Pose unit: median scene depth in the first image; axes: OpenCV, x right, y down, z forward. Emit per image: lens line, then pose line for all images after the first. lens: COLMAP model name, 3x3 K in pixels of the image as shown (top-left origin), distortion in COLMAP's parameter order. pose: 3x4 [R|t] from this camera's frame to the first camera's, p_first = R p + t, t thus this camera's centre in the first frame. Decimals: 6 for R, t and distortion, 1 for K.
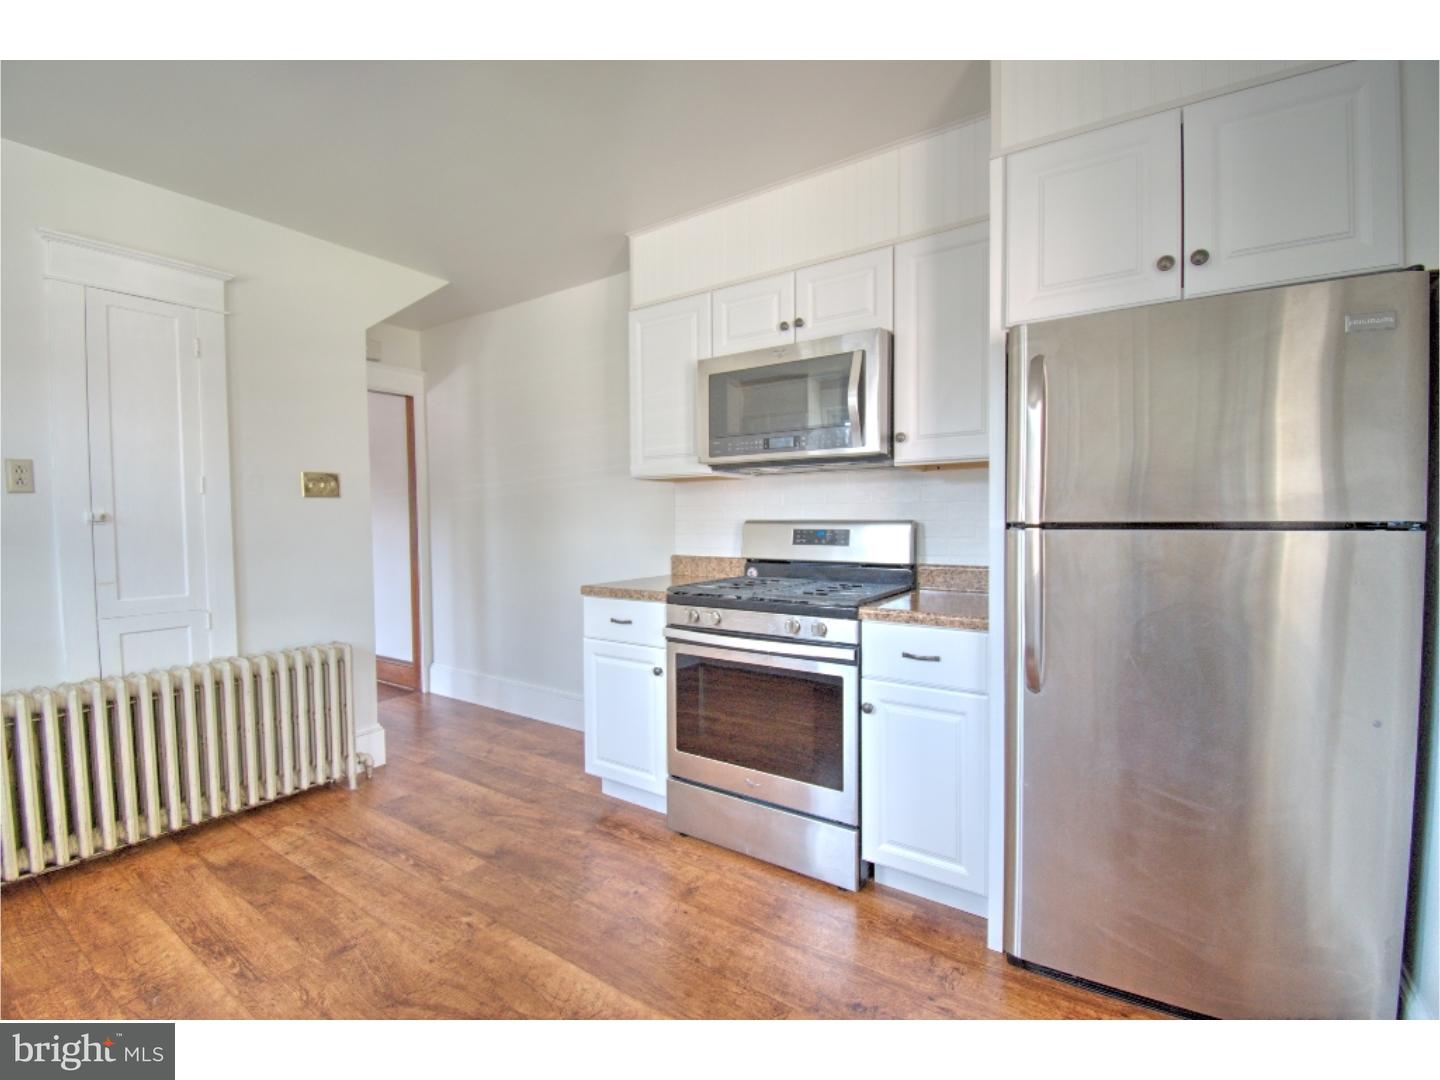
lens RADIAL K [[635.7, 0, 720.0], [0, 635.7, 540.0], [0, 0, 1]] dist [0.000482, -0.000073]
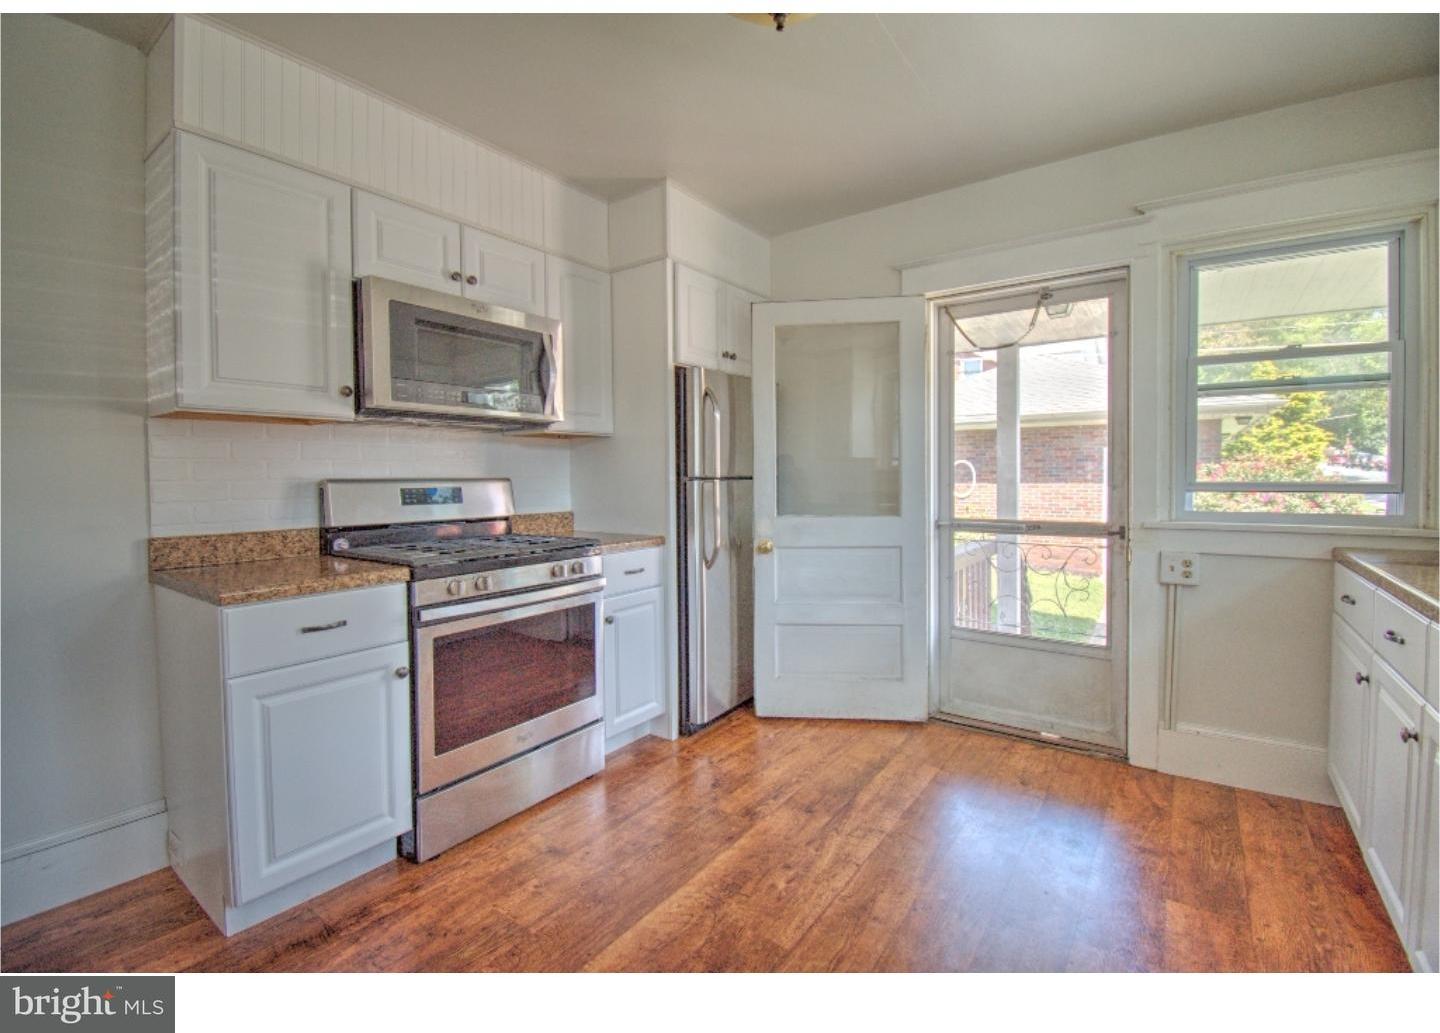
lens RADIAL K [[641.3, 0, 728.8], [0, 641.3, 490.5], [0, 0, 1]] dist [0.015548, -0.019748]
pose [[0.025579, -0.016837, 0.999531, -0.889429], [0.041276, 0.999023, 0.015772, -0.010167], [-0.998820, 0.040853, 0.026249, 0.587502]]
